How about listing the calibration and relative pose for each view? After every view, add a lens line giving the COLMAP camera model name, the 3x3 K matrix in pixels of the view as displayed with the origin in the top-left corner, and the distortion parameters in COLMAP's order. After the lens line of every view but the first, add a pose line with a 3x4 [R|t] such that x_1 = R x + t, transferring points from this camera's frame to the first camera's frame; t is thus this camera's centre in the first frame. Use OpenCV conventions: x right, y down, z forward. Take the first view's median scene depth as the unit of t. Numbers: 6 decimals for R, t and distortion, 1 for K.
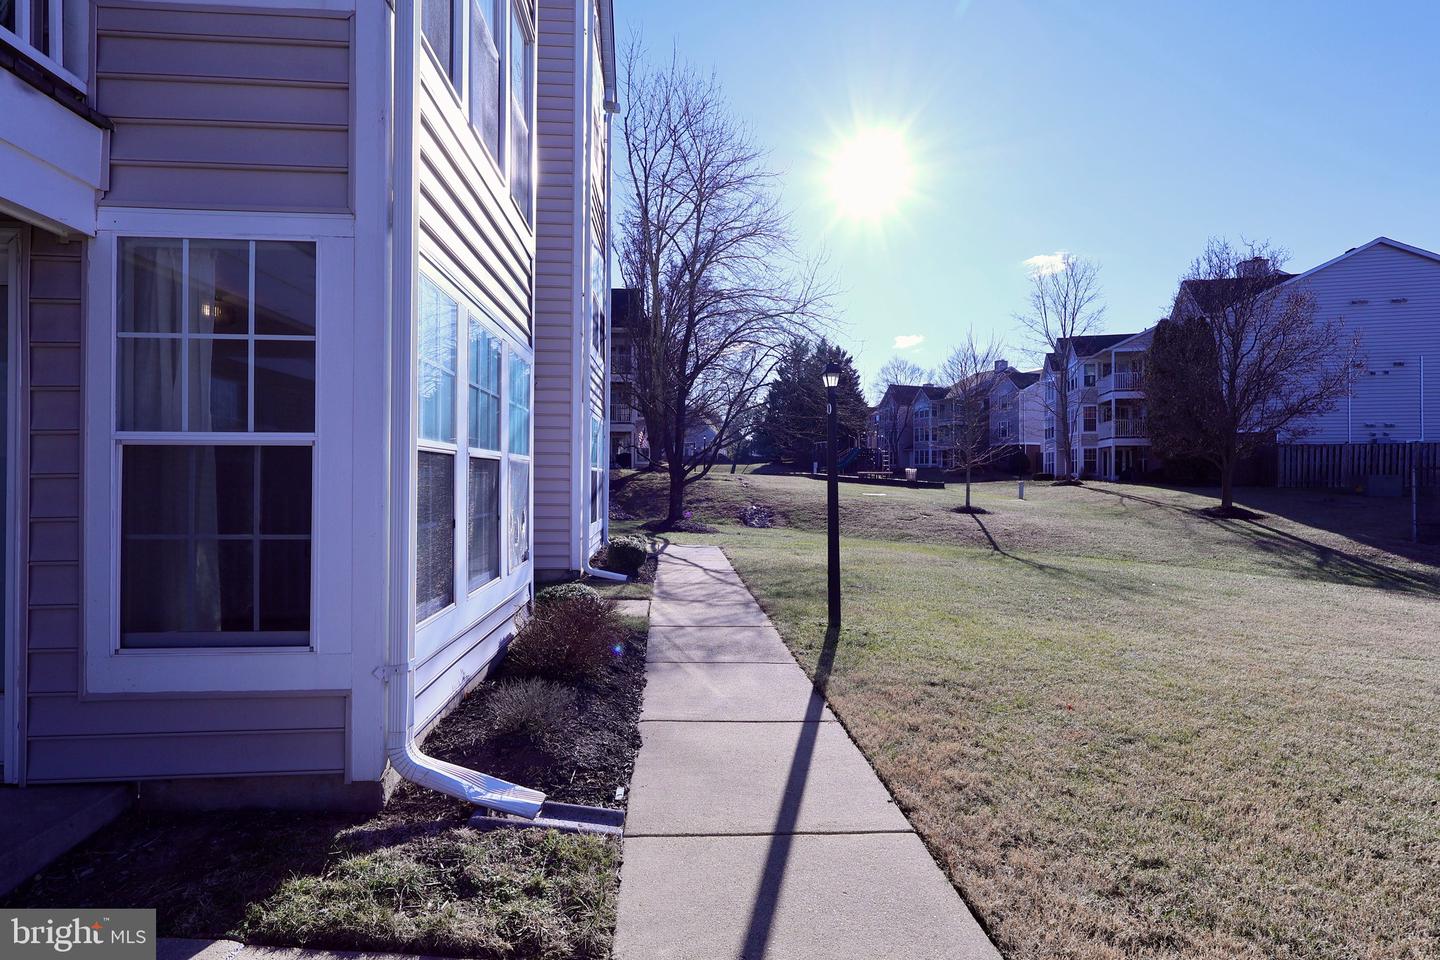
lens RADIAL K [[681.6, 0, 720.9], [0, 681.6, 472.3], [0, 0, 1]] dist [0.002753, 0.000940]
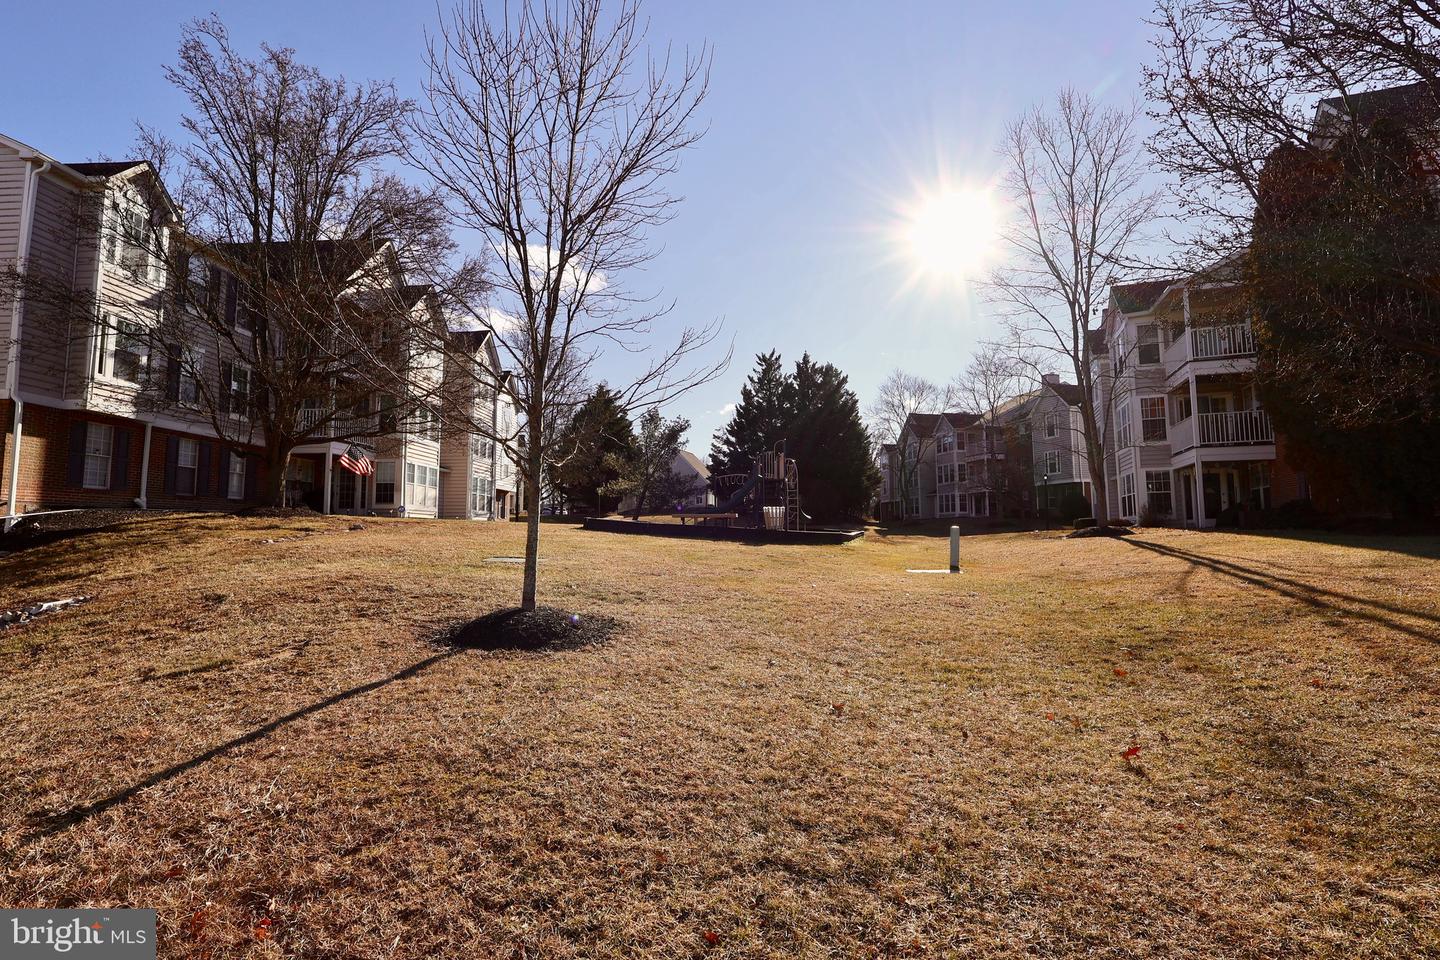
lens RADIAL K [[672.2, 0, 711.5], [0, 672.2, 475.6], [0, 0, 1]] dist [-0.003682, 0.000206]
pose [[0.989922, -0.020449, -0.140127, 0.253789], [0.008940, 0.996570, -0.082272, 0.010676], [0.141329, 0.080190, 0.986710, 0.401118]]
